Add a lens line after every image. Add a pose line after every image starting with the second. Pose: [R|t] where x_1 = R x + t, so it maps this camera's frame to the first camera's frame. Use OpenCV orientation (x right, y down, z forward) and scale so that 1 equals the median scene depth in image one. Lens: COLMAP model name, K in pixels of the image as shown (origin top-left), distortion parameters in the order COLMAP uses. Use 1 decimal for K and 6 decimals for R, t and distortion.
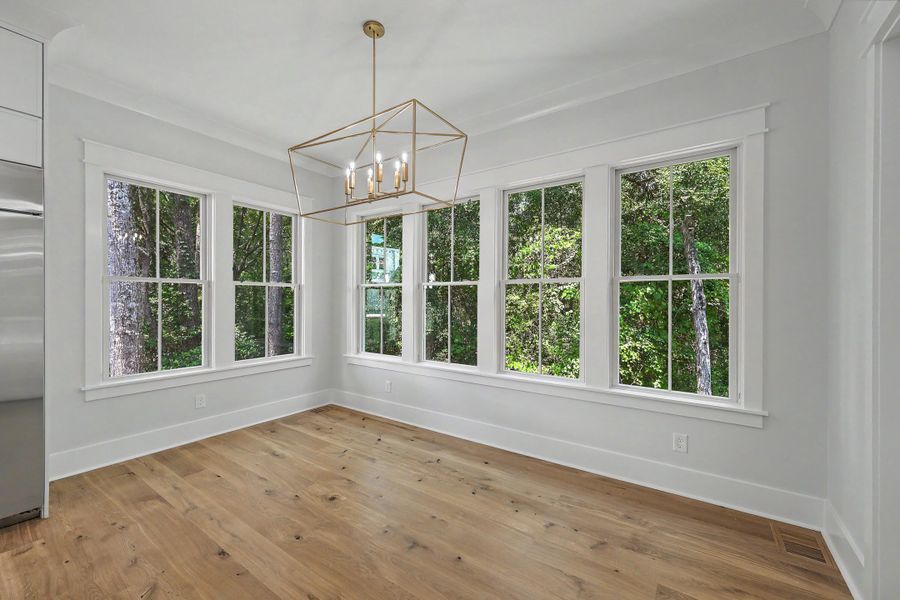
lens RADIAL K [[368.9, 0, 452.2], [0, 368.9, 302.3], [0, 0, 1]] dist [0.001135, 0.000084]
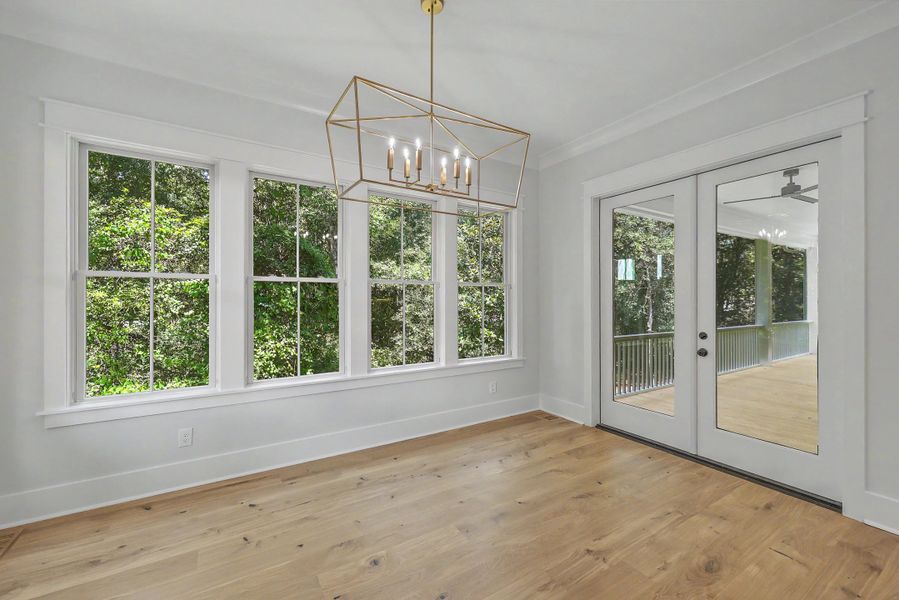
lens RADIAL K [[368.5, 0, 451.7], [0, 368.5, 302.3], [0, 0, 1]] dist [0.001135, 0.000084]
pose [[0.379848, -0.009335, 0.925002, -0.666407], [0.004316, 0.999956, 0.008319, -0.004938], [-0.925039, 0.000833, 0.379871, 0.394286]]
